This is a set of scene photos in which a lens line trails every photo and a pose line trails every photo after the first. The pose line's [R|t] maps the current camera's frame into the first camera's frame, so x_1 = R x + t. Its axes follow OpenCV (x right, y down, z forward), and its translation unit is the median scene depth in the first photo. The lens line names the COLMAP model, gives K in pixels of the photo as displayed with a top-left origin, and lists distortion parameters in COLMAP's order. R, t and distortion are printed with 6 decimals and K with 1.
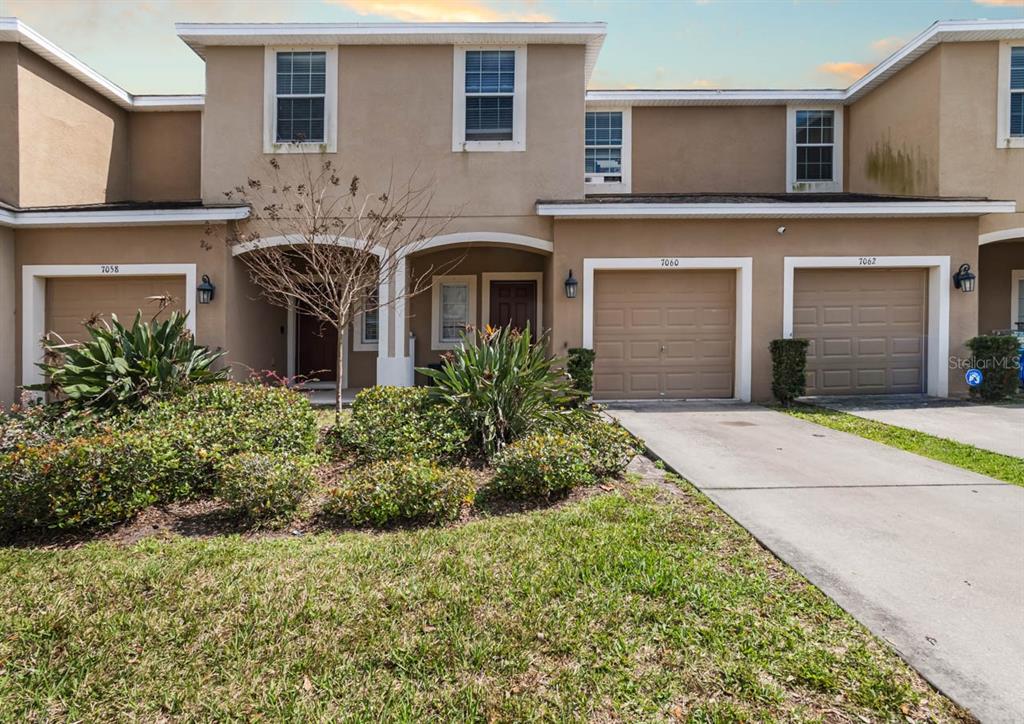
lens RADIAL K [[500.8, 0, 513.0], [0, 500.8, 333.9], [0, 0, 1]] dist [-0.029333, 0.019521]
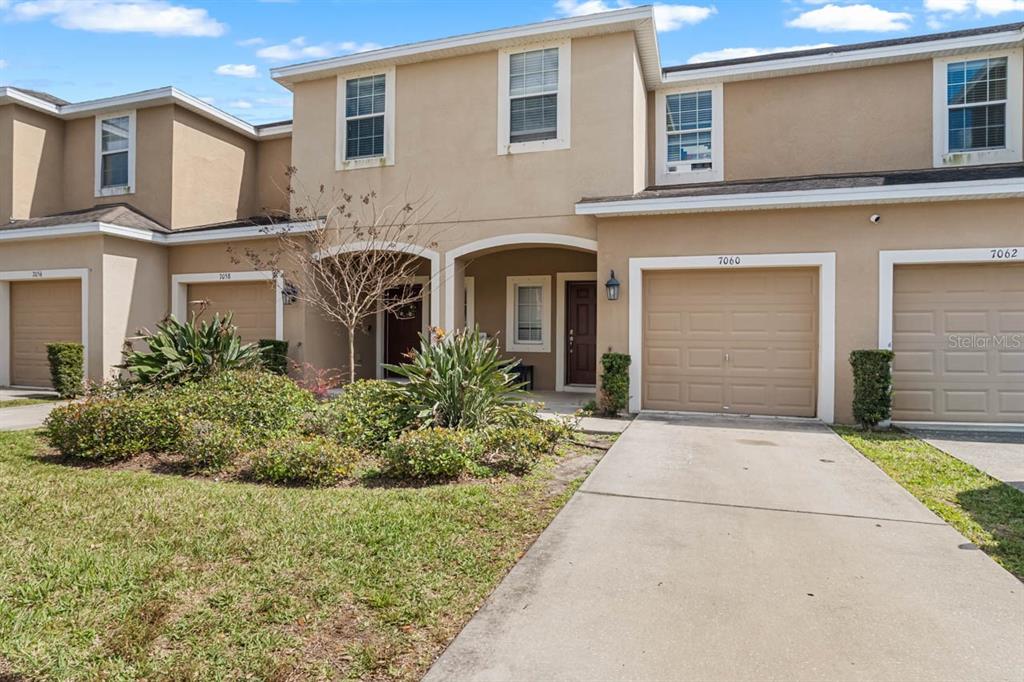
lens RADIAL K [[549.6, 0, 512.0], [0, 549.6, 341.0], [0, 0, 1]] dist [-0.046094, 0.017930]
pose [[0.949802, 0.024285, -0.311909, 0.255149], [-0.021527, 0.999693, 0.012281, -0.002852], [0.312111, -0.004950, 0.950033, -0.044848]]
